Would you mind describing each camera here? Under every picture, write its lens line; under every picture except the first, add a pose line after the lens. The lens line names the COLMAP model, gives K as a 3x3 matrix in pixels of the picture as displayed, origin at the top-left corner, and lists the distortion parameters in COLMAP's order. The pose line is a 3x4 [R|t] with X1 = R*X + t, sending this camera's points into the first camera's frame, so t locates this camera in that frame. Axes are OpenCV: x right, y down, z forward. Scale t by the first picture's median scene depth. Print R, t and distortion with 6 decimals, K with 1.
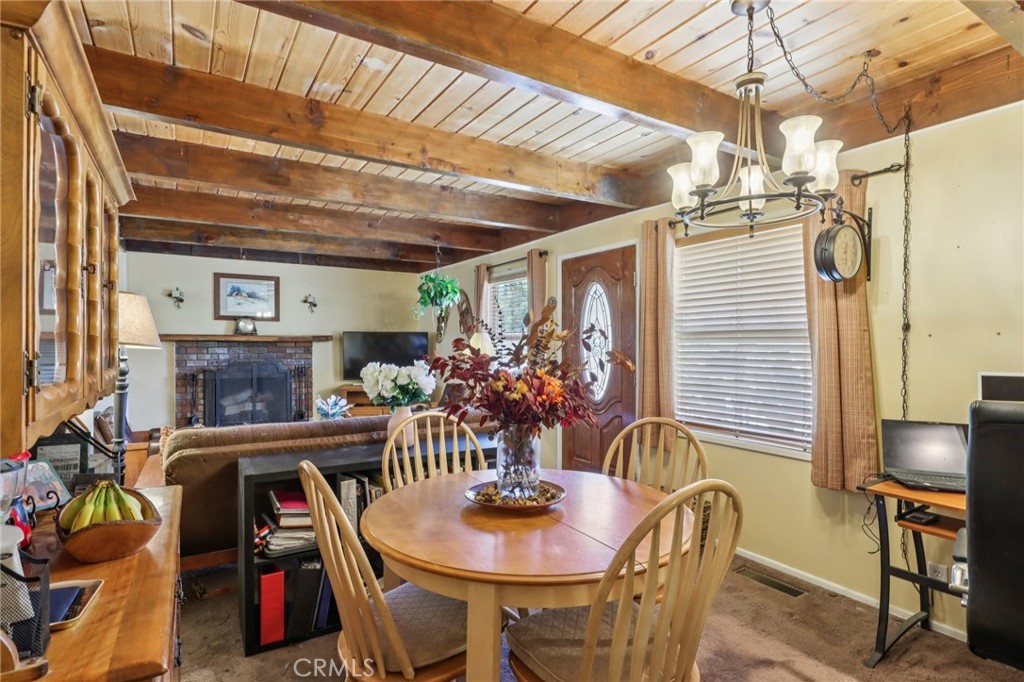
lens RADIAL K [[528.7, 0, 513.6], [0, 528.7, 343.8], [0, 0, 1]] dist [-0.006217, -0.002551]
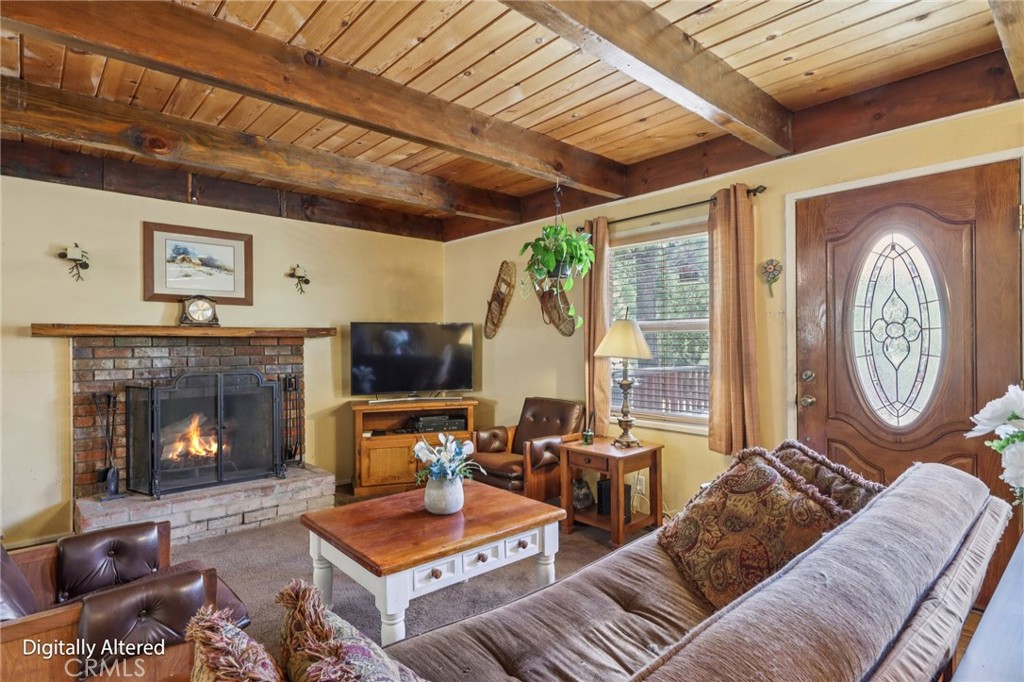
lens RADIAL K [[528.7, 0, 510.5], [0, 528.7, 337.6], [0, 0, 1]] dist [-0.006217, -0.002551]
pose [[0.983580, -0.006041, 0.180372, -0.269689], [0.008468, 0.999884, -0.012689, 0.007081], [-0.180275, 0.014008, 0.983517, 0.343875]]
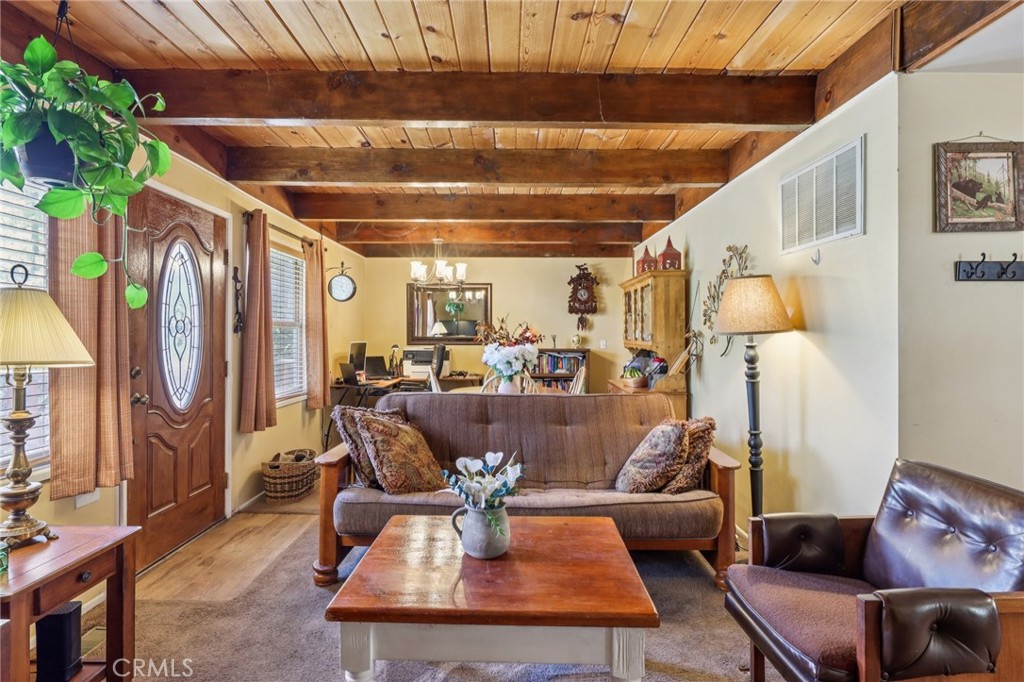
lens RADIAL K [[528.7, 0, 510.6], [0, 528.7, 336.8], [0, 0, 1]] dist [-0.006217, -0.002551]
pose [[-0.854678, -0.003709, 0.519145, -0.415995], [0.001511, 0.999952, 0.009631, 0.003672], [-0.519156, 0.009016, -0.854632, 0.971278]]
